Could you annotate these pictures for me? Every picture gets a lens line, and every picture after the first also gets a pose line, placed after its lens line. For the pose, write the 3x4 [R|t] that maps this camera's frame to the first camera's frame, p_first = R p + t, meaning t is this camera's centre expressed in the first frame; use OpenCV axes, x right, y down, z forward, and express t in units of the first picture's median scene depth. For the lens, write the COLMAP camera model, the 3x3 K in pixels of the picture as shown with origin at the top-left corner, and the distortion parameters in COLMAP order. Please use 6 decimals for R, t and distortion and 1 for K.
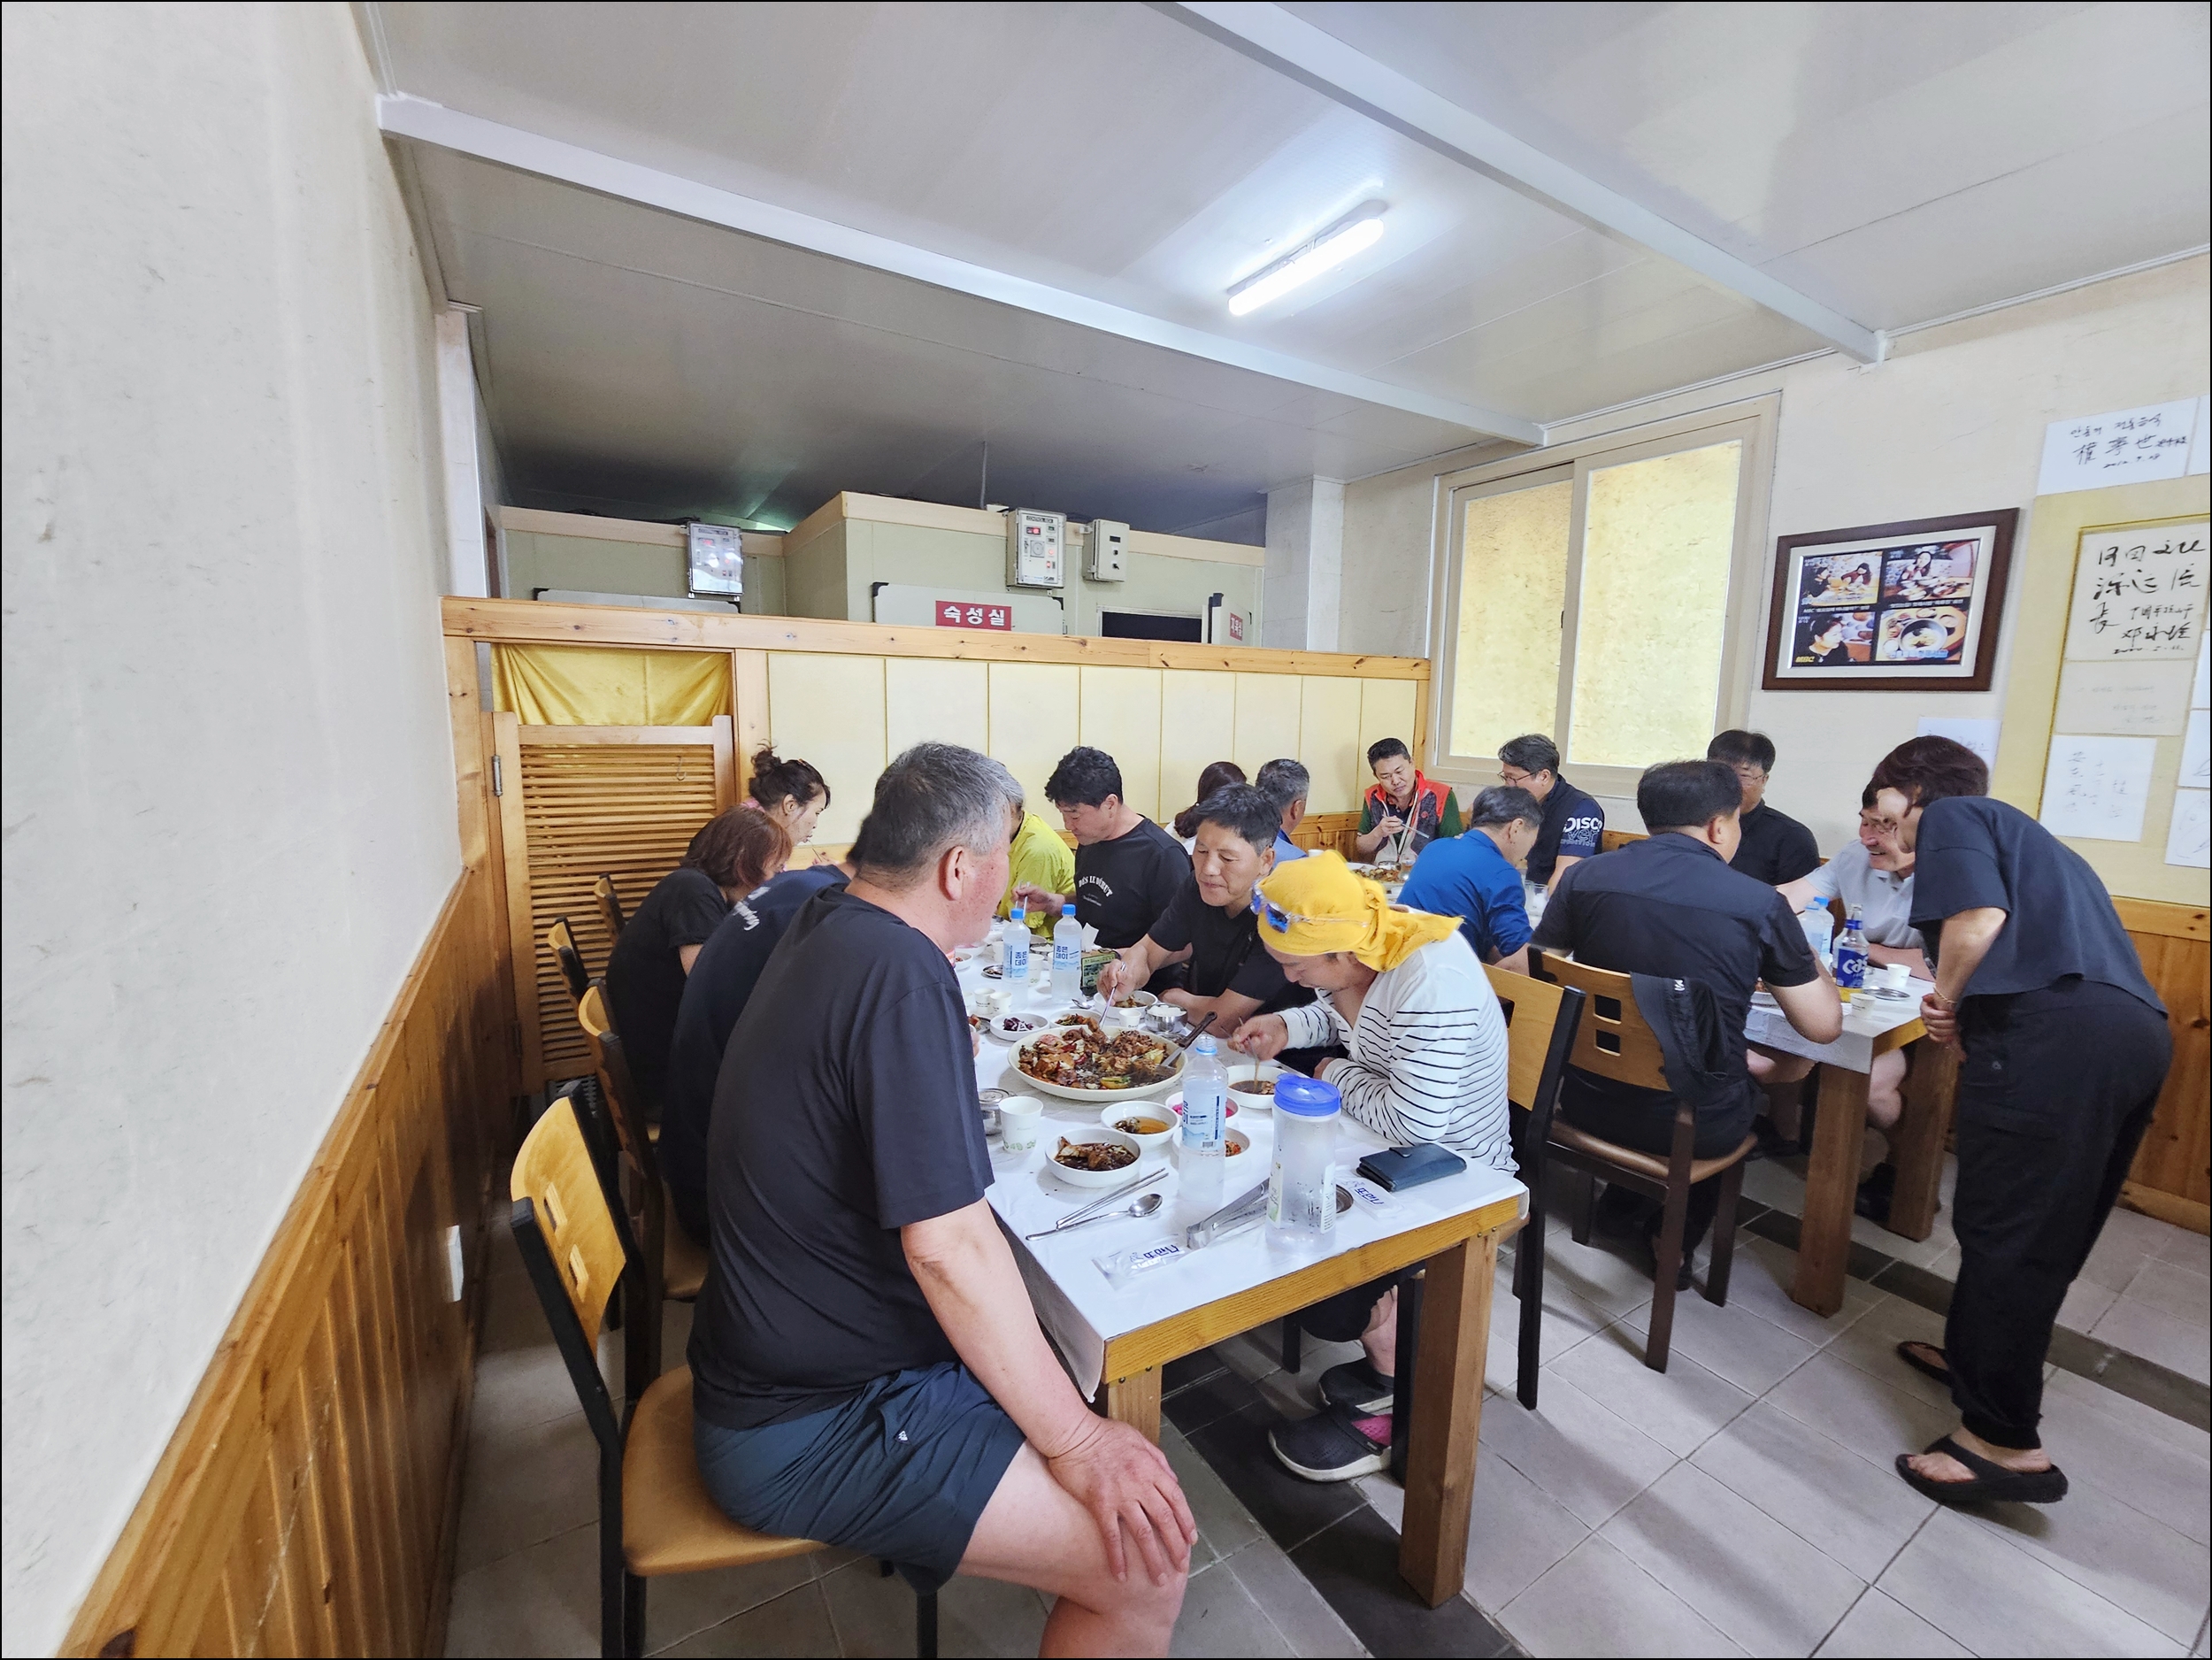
lens RADIAL K [[909.0, 0, 1115.6], [0, 909.0, 830.6], [0, 0, 1]] dist [0.001616, 0.000335]
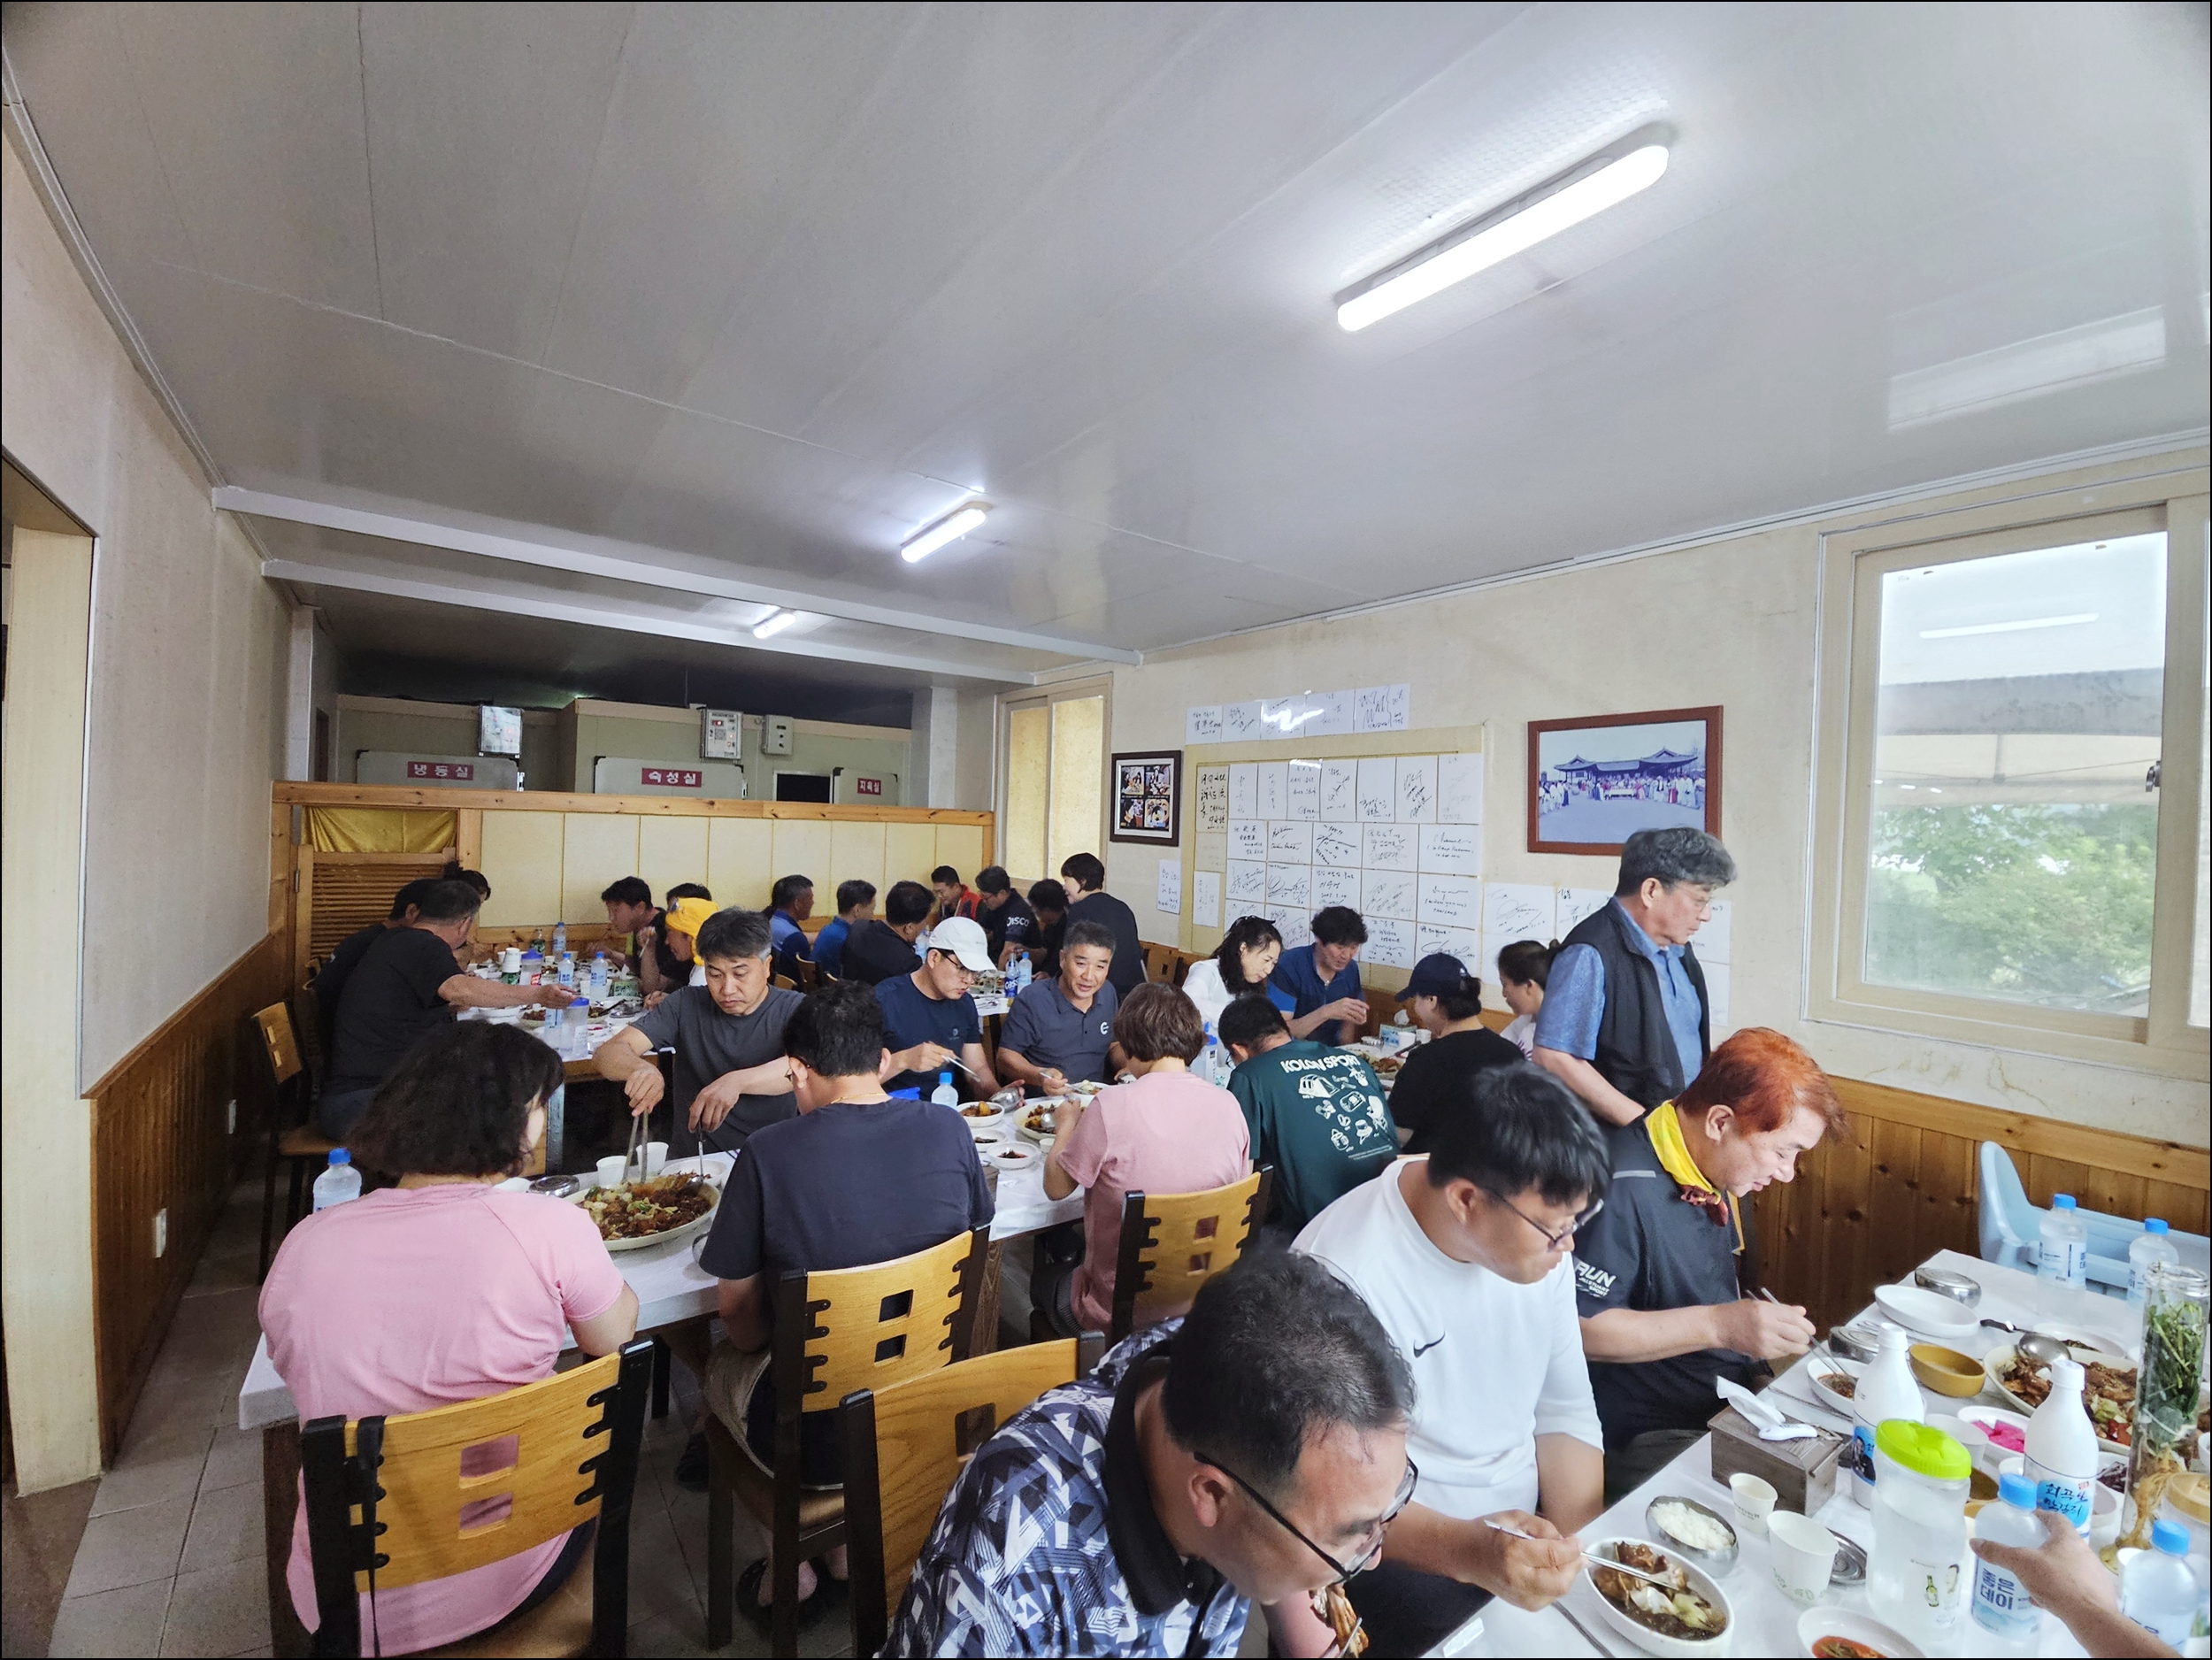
lens RADIAL K [[909.0, 0, 1091.3], [0, 909.0, 829.8], [0, 0, 1]] dist [0.001616, 0.000335]
pose [[0.996480, 0.017794, 0.081917, 0.554741], [-0.007058, 0.991550, -0.129536, 0.045205], [-0.083530, 0.128502, 0.988185, -0.690528]]
